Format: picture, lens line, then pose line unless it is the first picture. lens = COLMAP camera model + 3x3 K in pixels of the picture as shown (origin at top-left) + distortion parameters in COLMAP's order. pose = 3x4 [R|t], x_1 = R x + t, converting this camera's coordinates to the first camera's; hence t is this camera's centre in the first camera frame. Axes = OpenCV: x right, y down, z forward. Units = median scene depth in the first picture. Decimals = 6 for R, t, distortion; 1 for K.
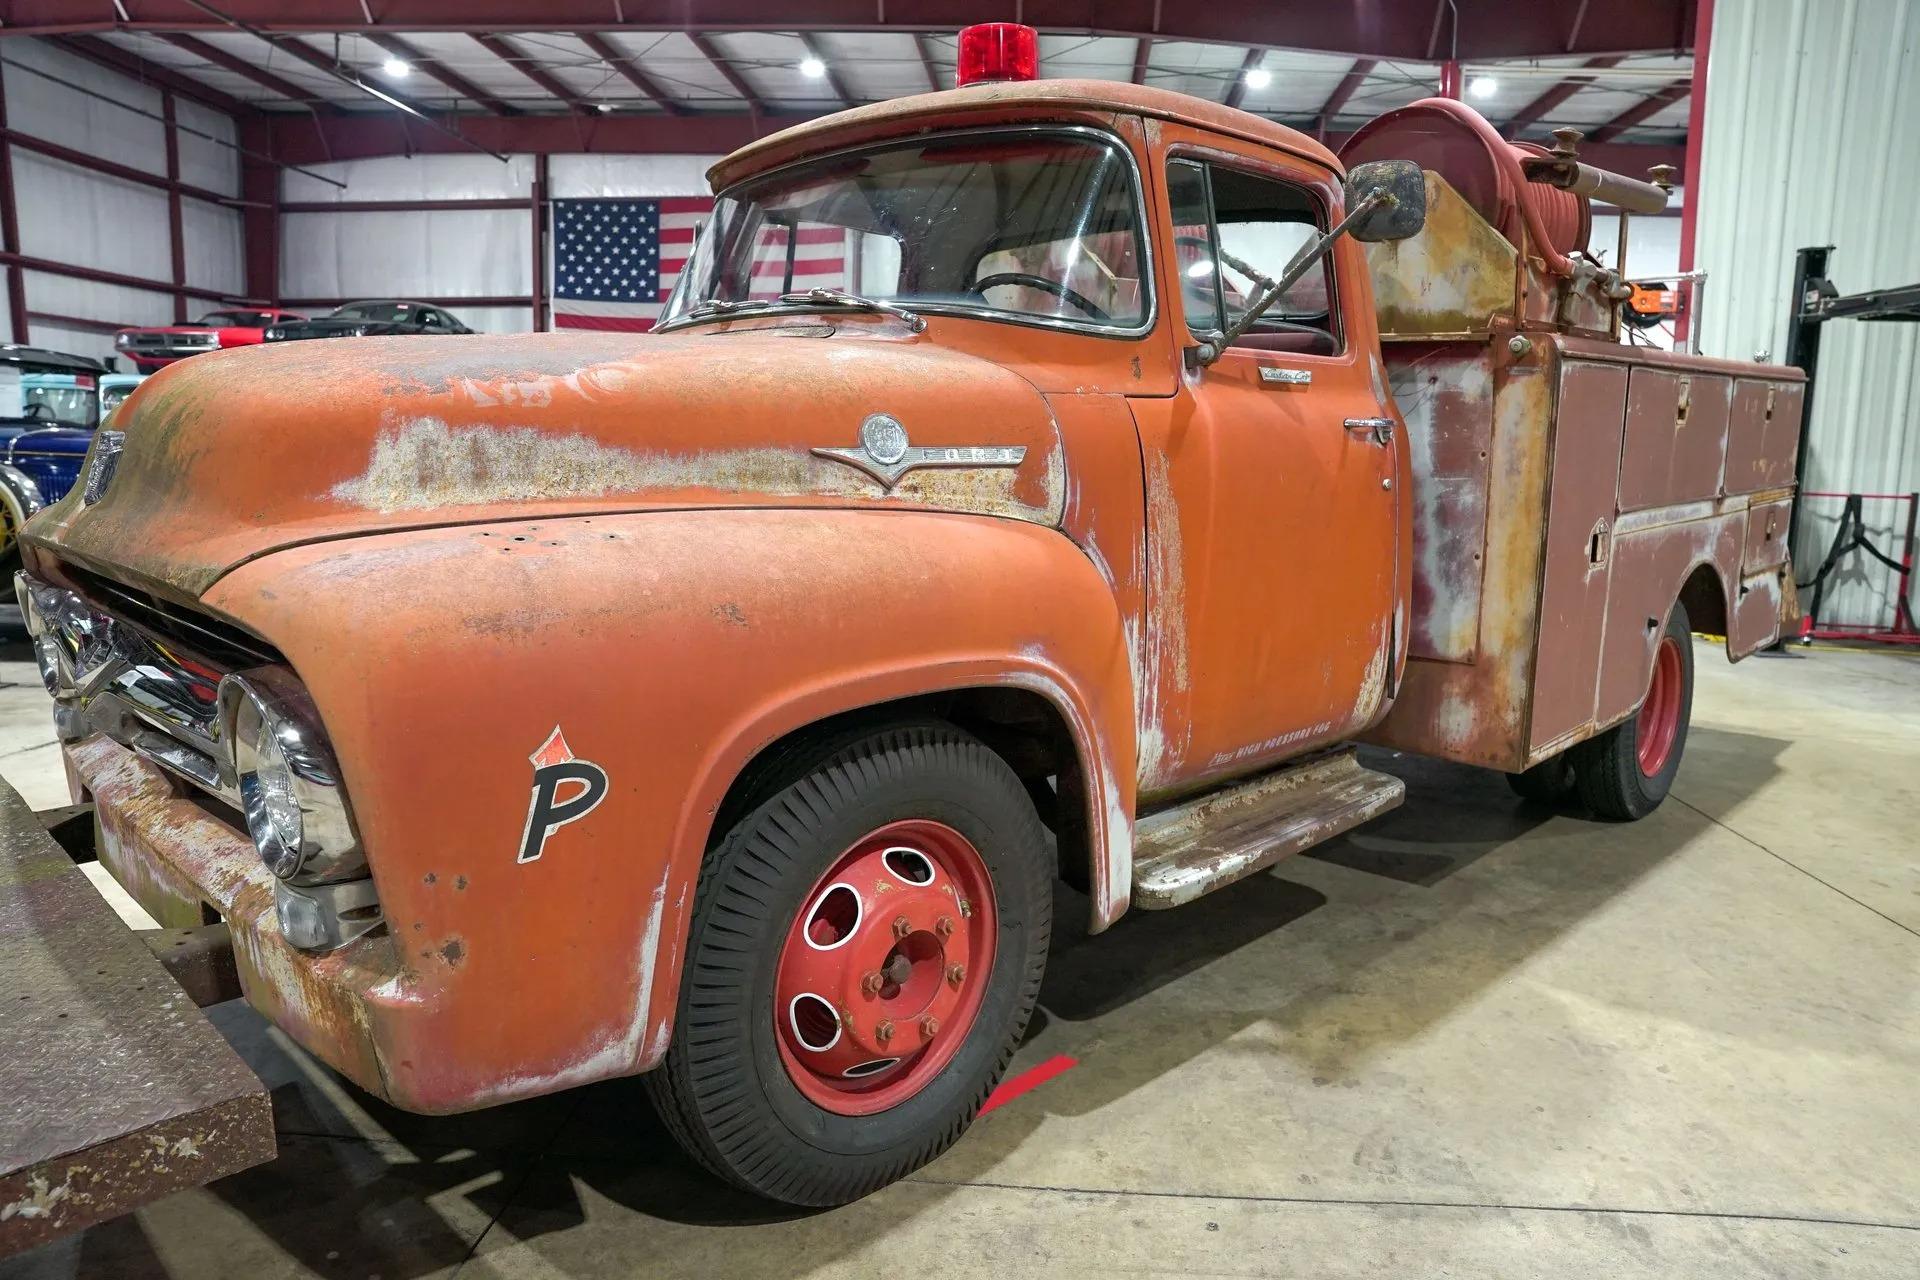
lens RADIAL K [[1314.5, 0, 964.6], [0, 1314.5, 639.9], [0, 0, 1]] dist [-0.136647, 0.105557]
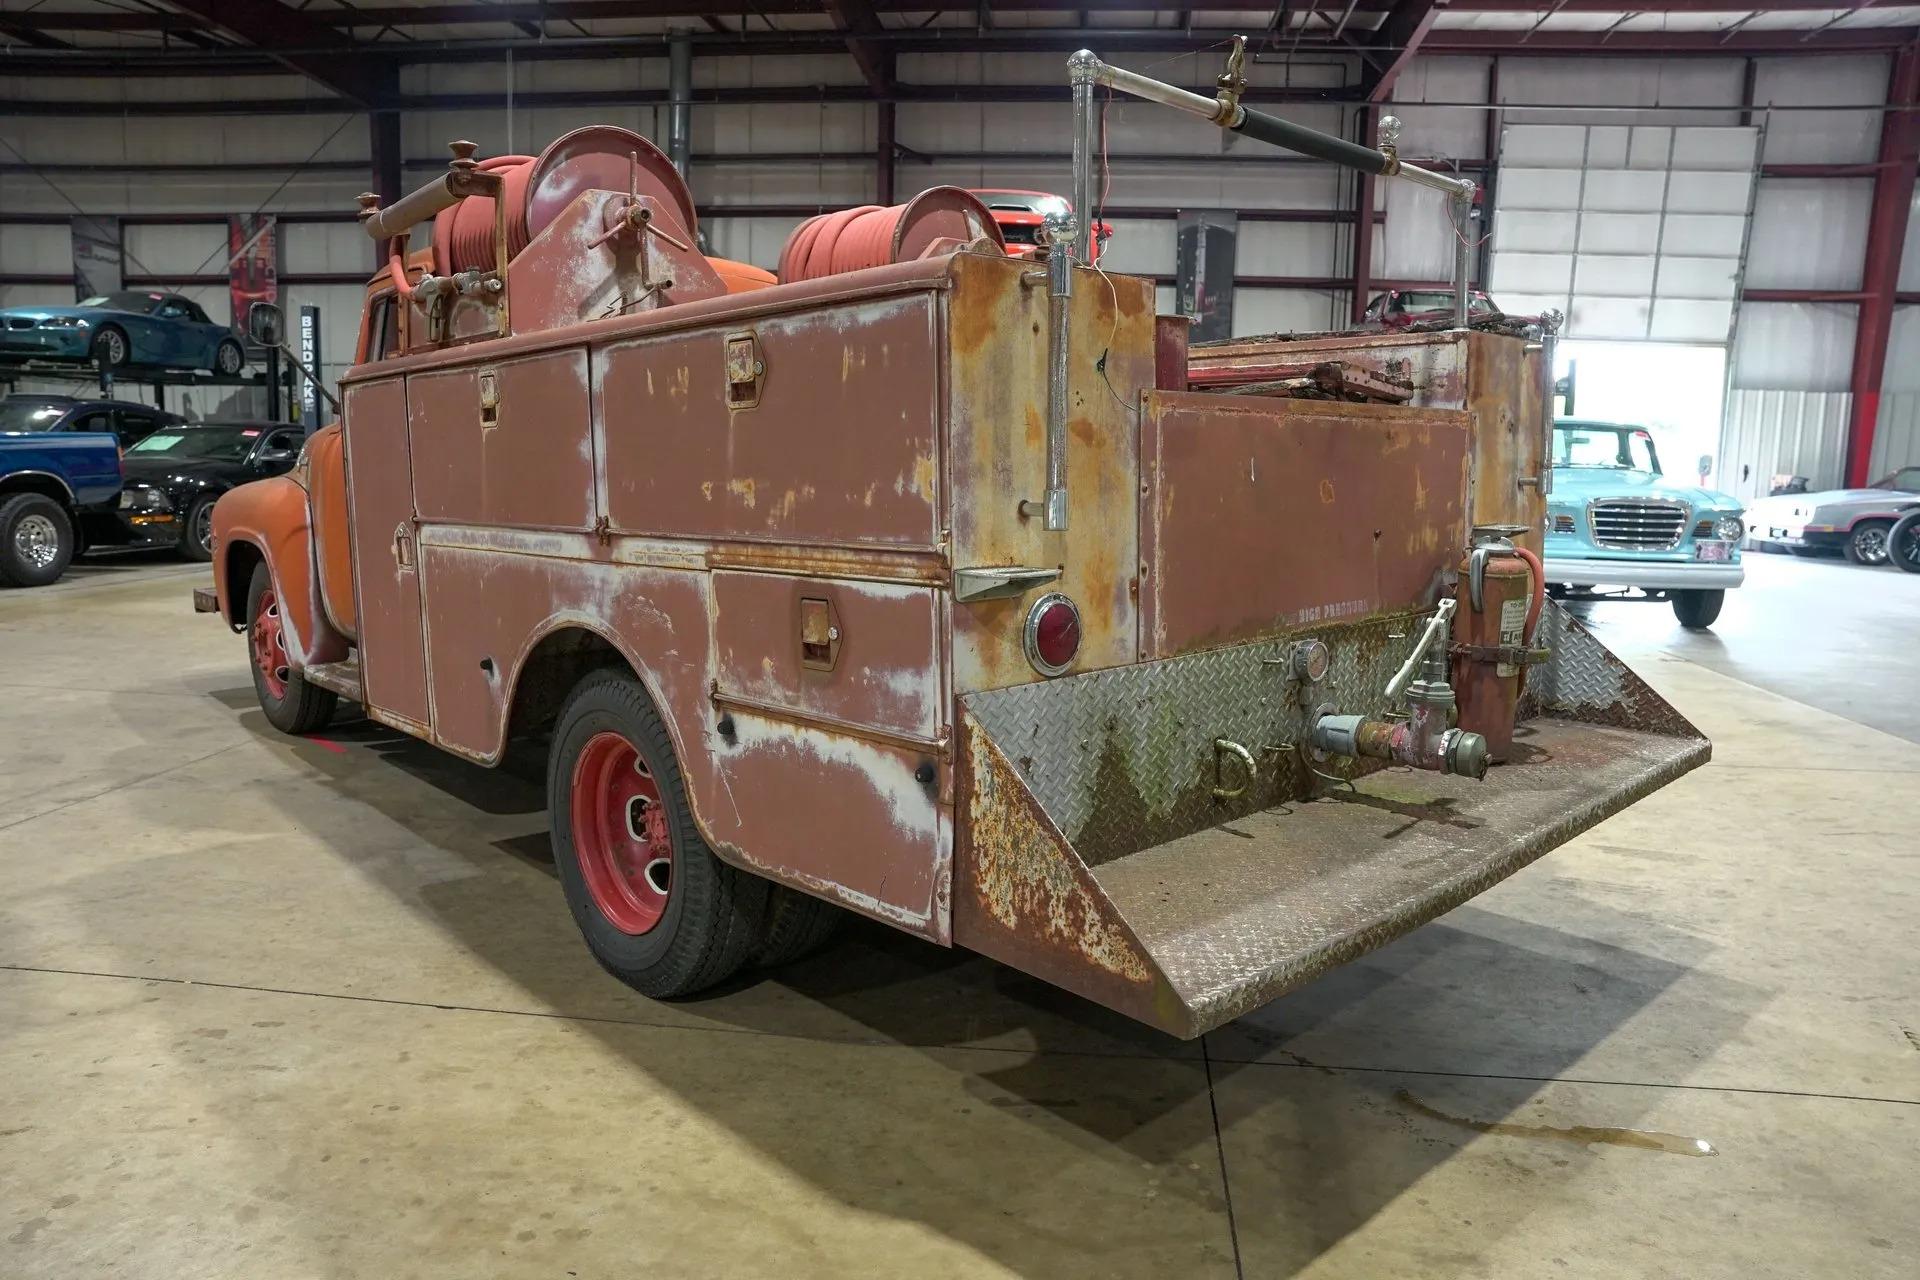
lens RADIAL K [[1314.5, 0, 964.6], [0, 1314.5, 641.6], [0, 0, 1]] dist [-0.136647, 0.105557]
pose [[-0.031046, 0.132674, -0.990673, 2.044371], [-0.169751, 0.976053, 0.136036, -0.294260], [0.984998, 0.172391, -0.007781, 1.957024]]
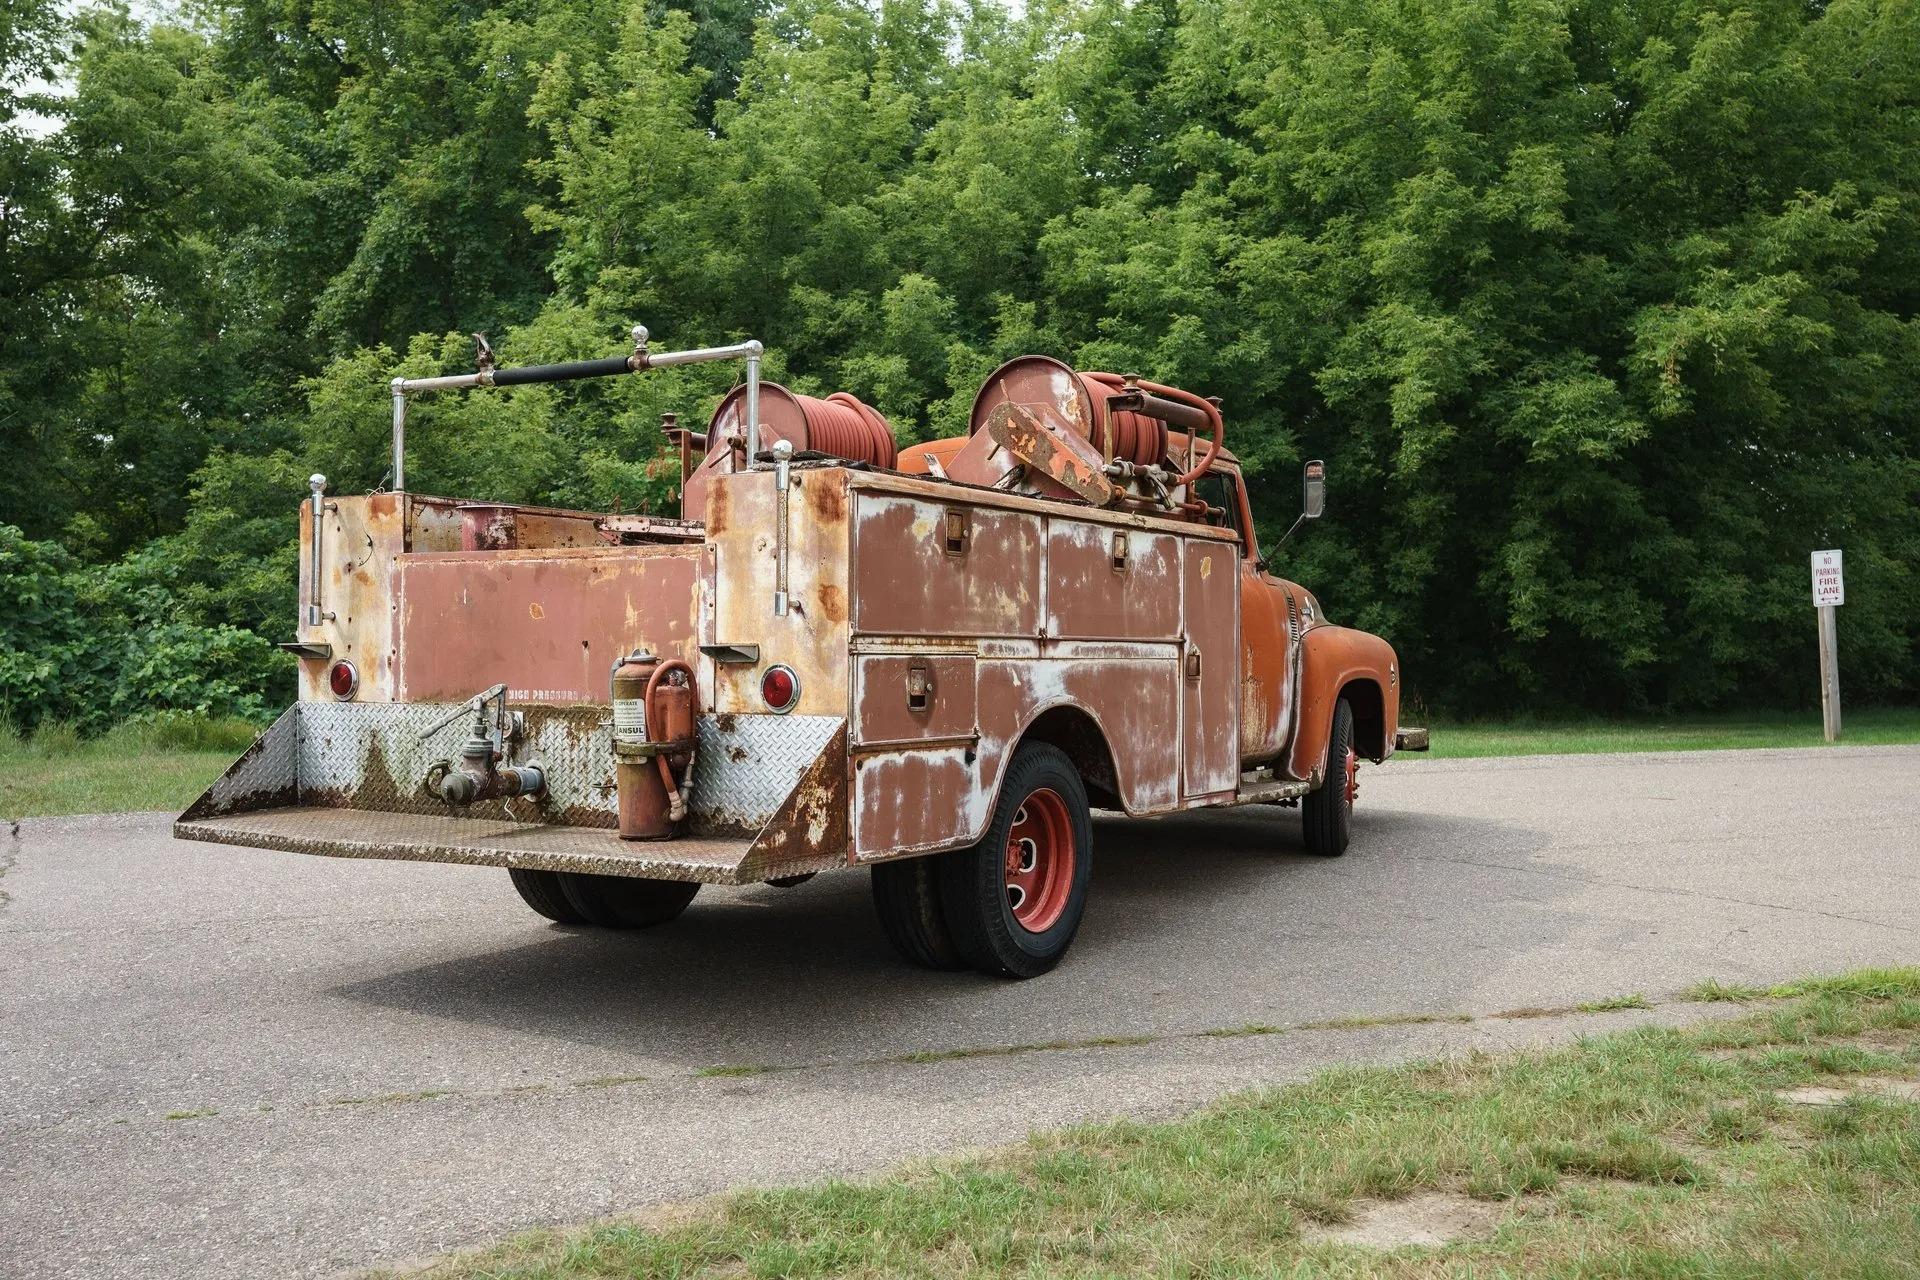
lens RADIAL K [[1776.7, 0, 966.4], [0, 1776.7, 656.7], [0, 0, 1]] dist [-0.004947, 0.000000]
pose [[-0.972694, -0.010742, -0.231841, 0.960985], [-0.051928, 0.983677, 0.172286, -0.653730], [0.226206, 0.179621, -0.957375, 4.346481]]
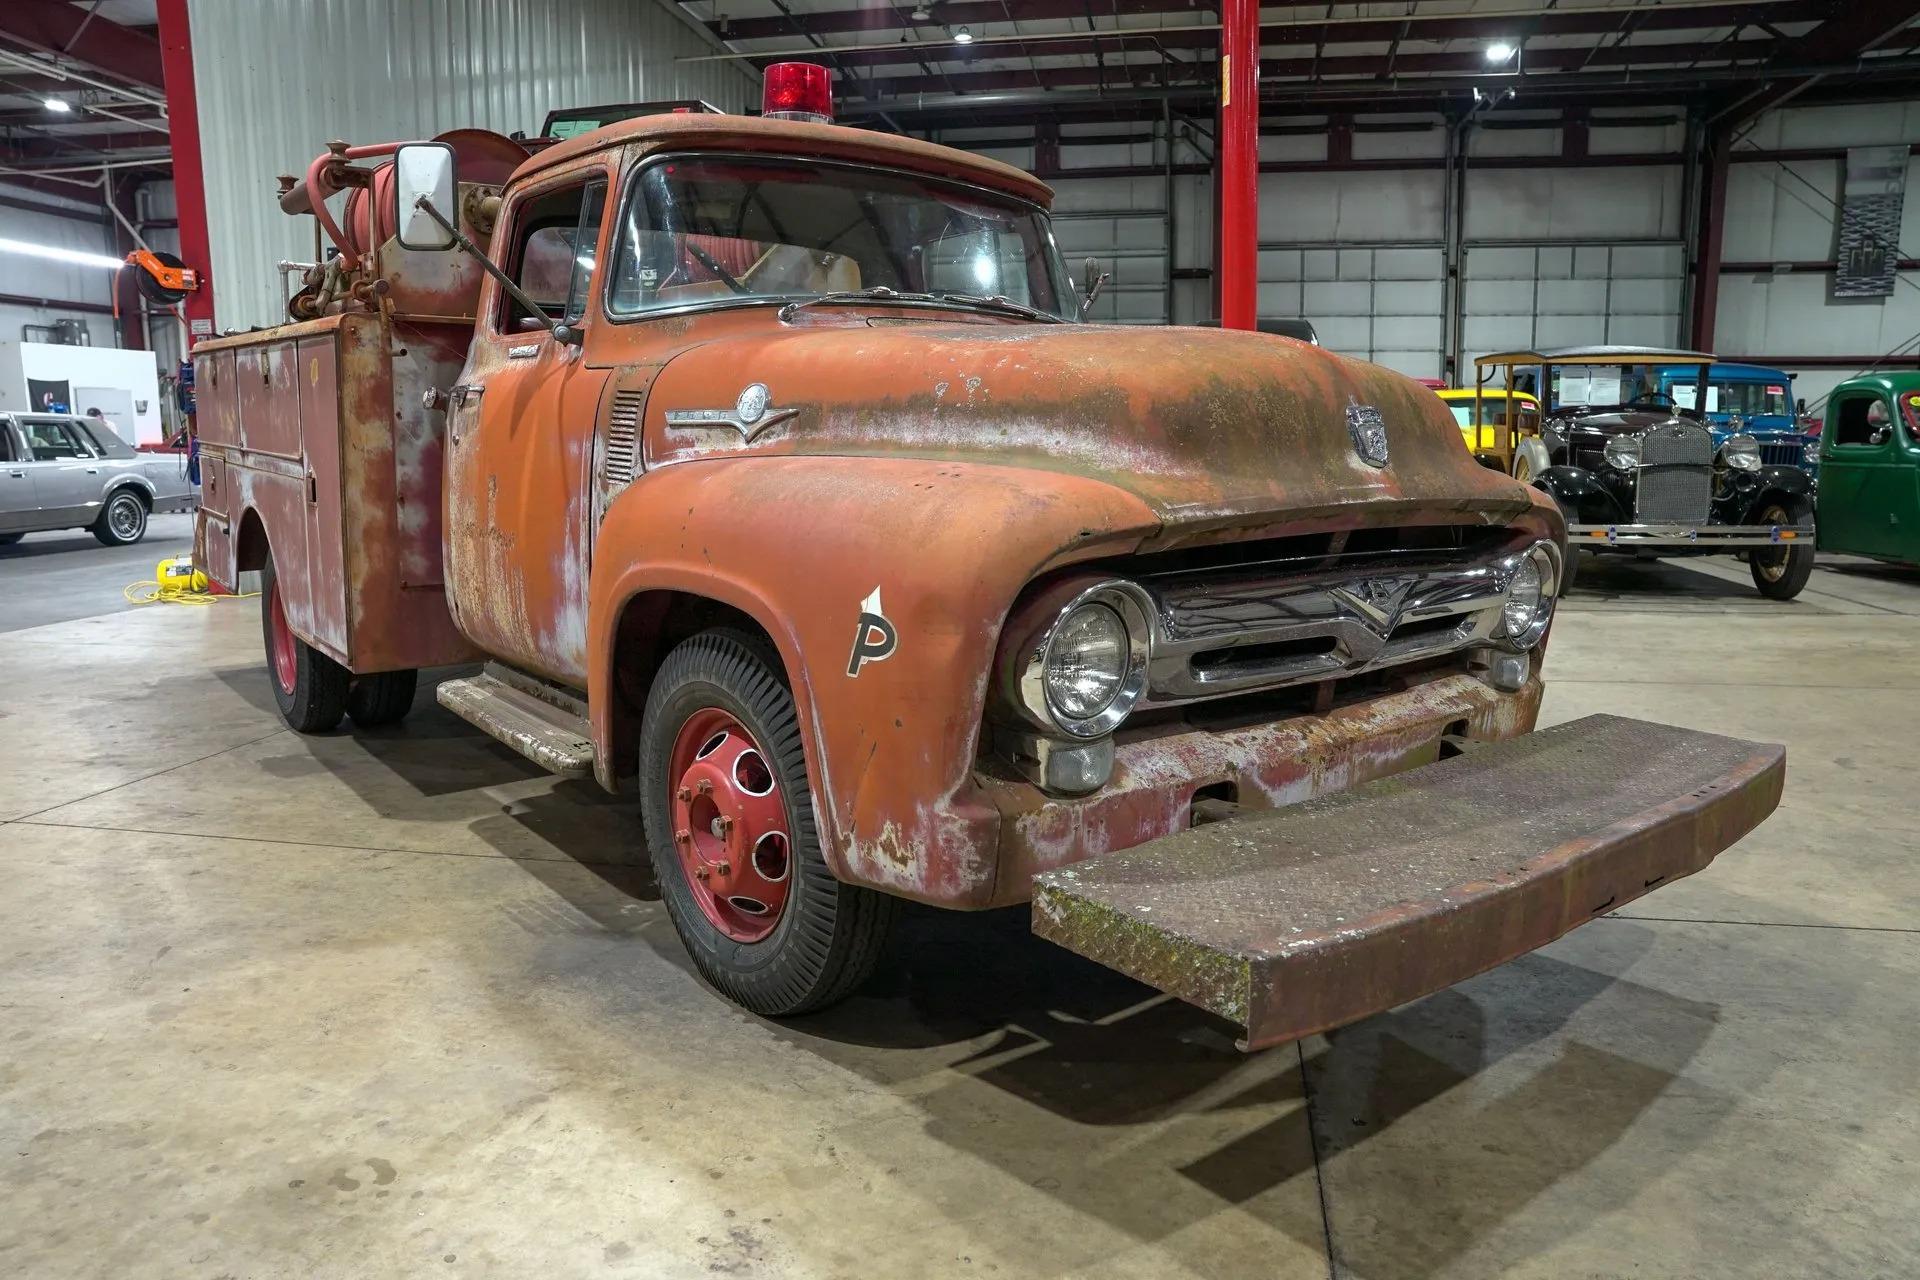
lens RADIAL K [[1314.5, 0, 963.8], [0, 1314.5, 641.7], [0, 0, 1]] dist [-0.136647, 0.105557]
pose [[0.105328, -0.177779, 0.978418, -1.486785], [0.154617, 0.974853, 0.160486, -0.153754], [-0.982344, 0.134376, 0.130167, 0.940732]]
